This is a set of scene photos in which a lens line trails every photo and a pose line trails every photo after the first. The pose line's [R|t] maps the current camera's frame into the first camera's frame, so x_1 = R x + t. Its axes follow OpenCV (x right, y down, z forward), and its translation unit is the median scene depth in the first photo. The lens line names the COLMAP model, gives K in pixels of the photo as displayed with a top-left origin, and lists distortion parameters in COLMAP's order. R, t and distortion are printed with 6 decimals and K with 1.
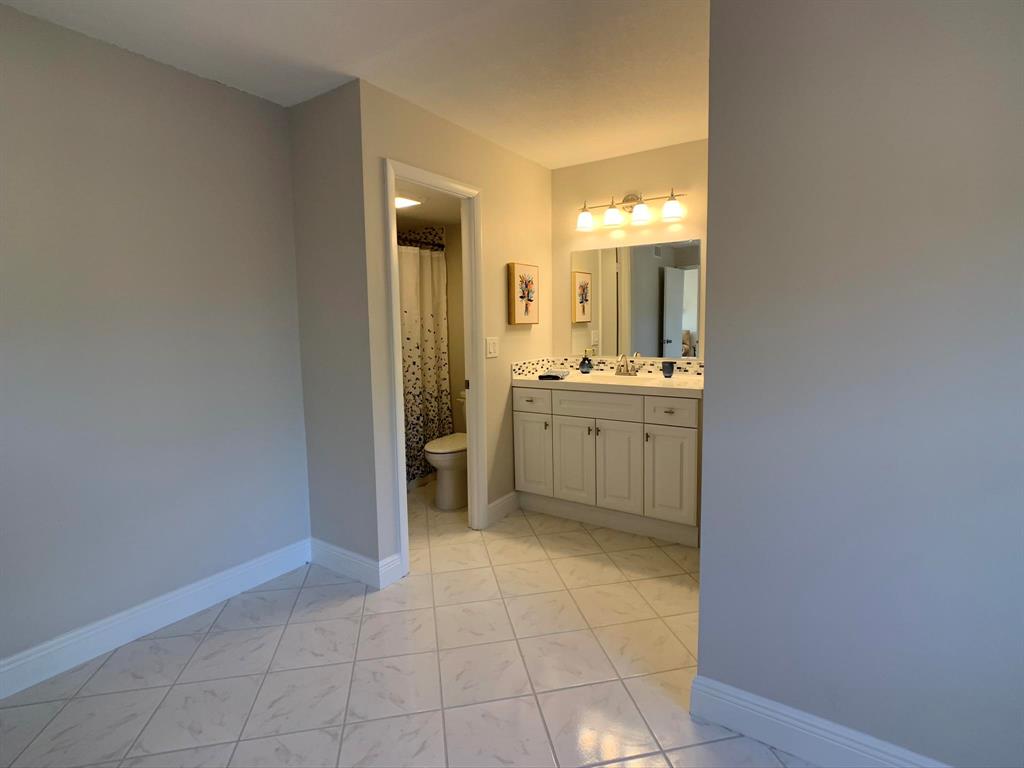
lens RADIAL K [[506.1, 0, 516.5], [0, 506.1, 373.2], [0, 0, 1]] dist [-0.015456, 0.000189]
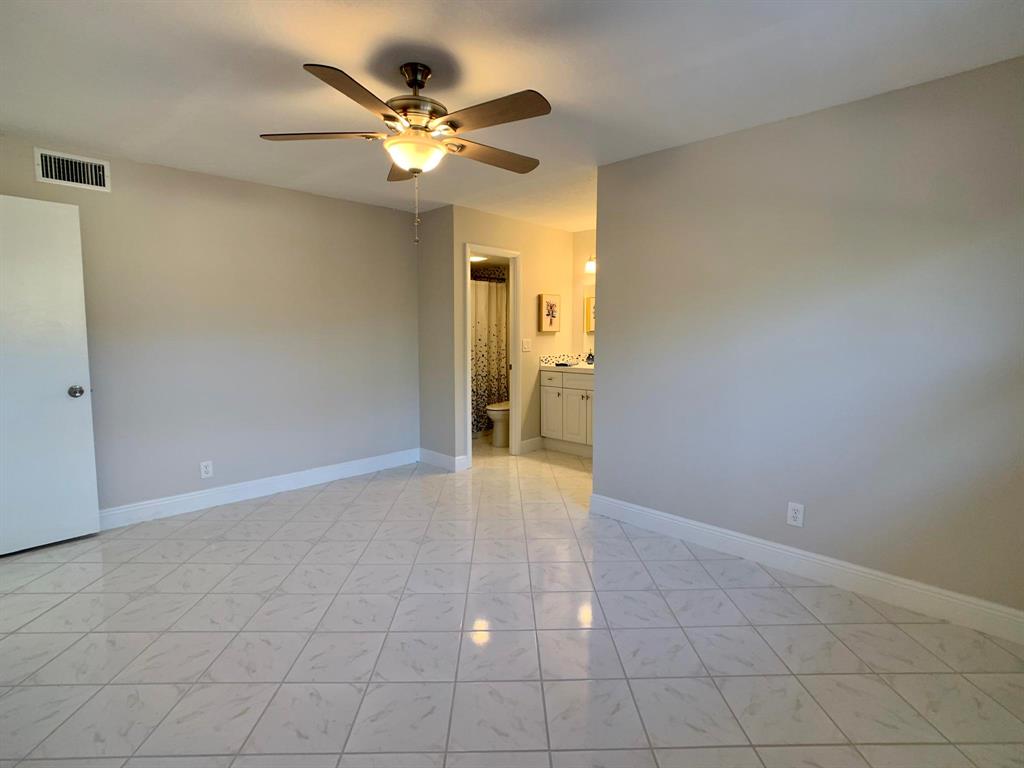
lens RADIAL K [[506.1, 0, 516.5], [0, 506.1, 373.2], [0, 0, 1]] dist [-0.015456, 0.000189]
pose [[0.985200, 0.029872, -0.168785, 0.188708], [-0.032218, 0.999418, -0.011180, 0.055694], [0.168353, 0.016452, 0.985589, -0.594827]]
